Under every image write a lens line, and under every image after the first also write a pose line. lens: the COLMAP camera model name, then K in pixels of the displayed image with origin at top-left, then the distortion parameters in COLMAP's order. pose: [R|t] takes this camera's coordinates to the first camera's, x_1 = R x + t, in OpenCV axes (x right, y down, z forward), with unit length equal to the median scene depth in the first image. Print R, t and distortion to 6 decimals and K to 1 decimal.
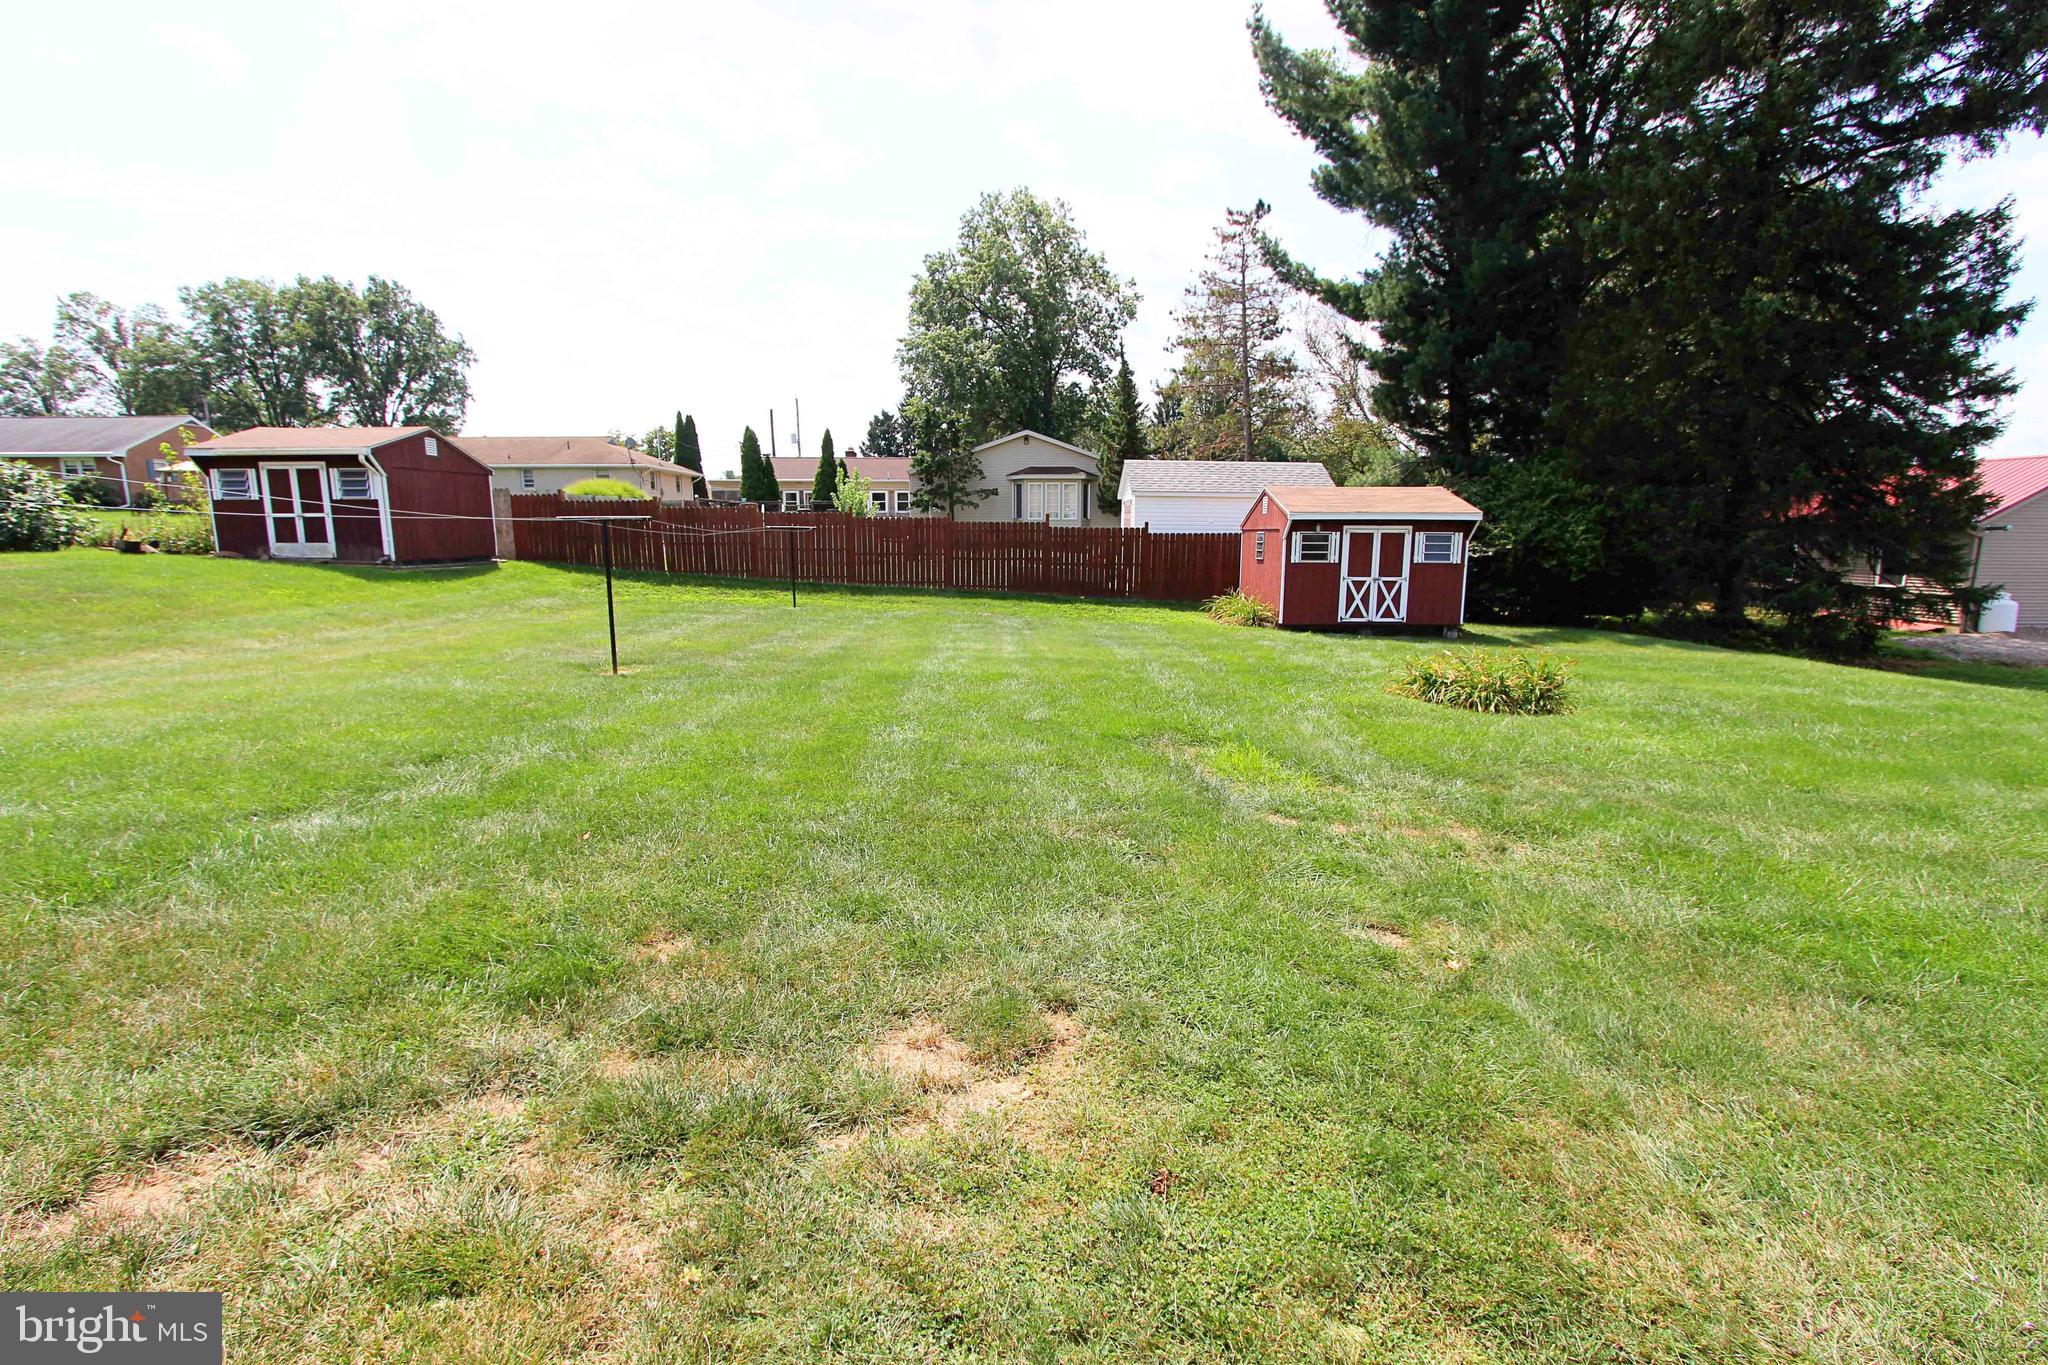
lens RADIAL K [[942.2, 0, 1019.7], [0, 942.2, 692.9], [0, 0, 1]] dist [-0.021911, 0.005075]
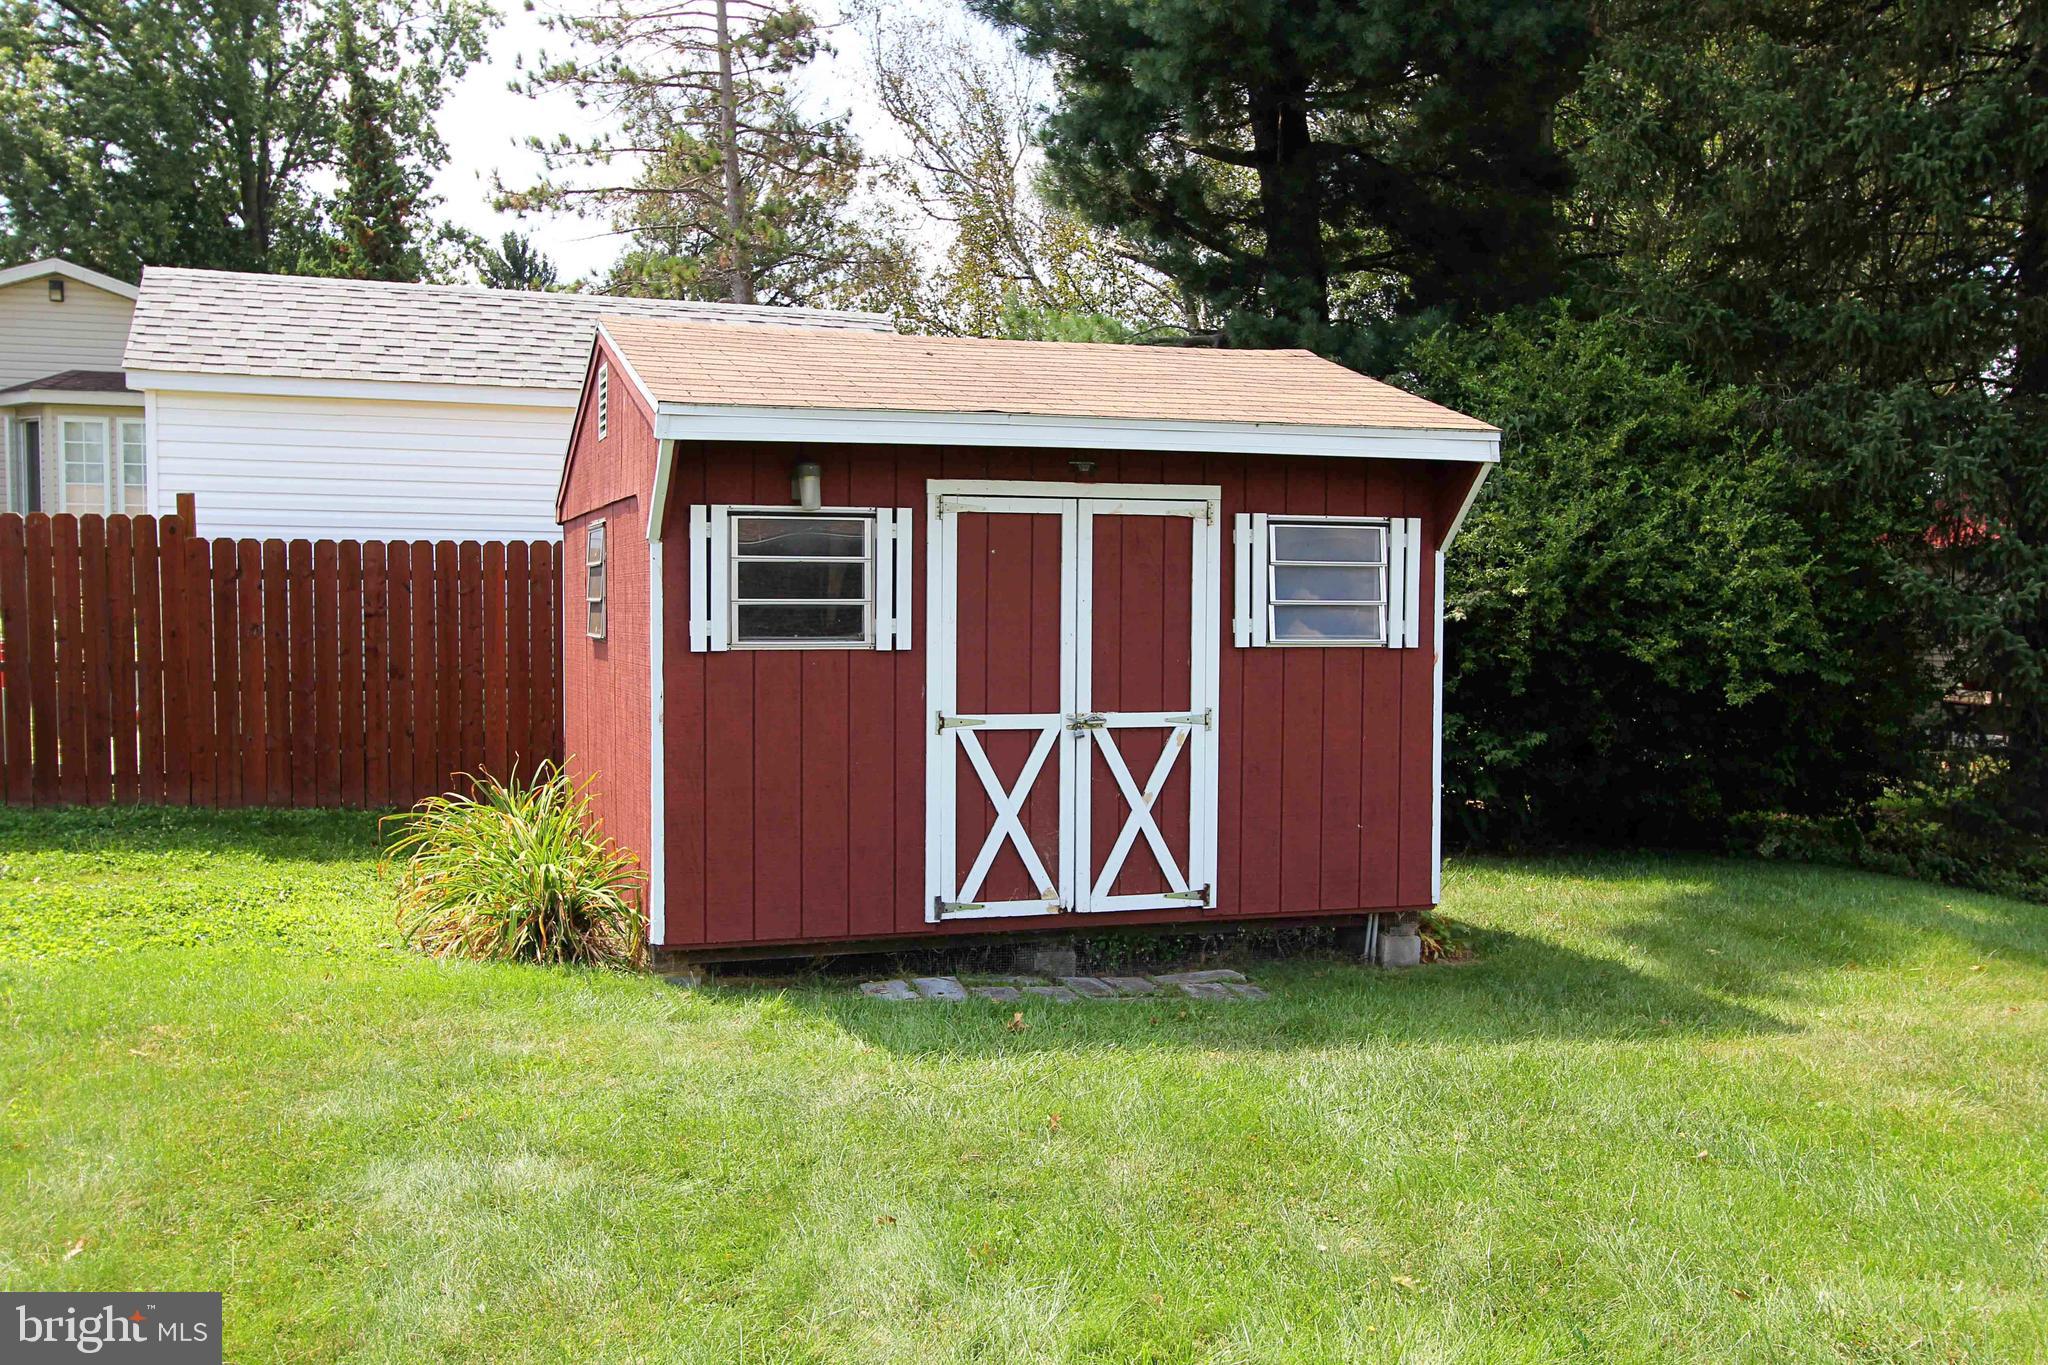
lens RADIAL K [[2050.4, 0, 1024.0], [0, 2050.4, 682.5], [0, 0, 1]] dist [0.000579, 0.000987]
pose [[0.945378, -0.012892, 0.325720, 0.202926], [0.053916, 0.991639, -0.117237, -0.072123], [-0.321486, 0.128394, 0.938169, 0.533246]]
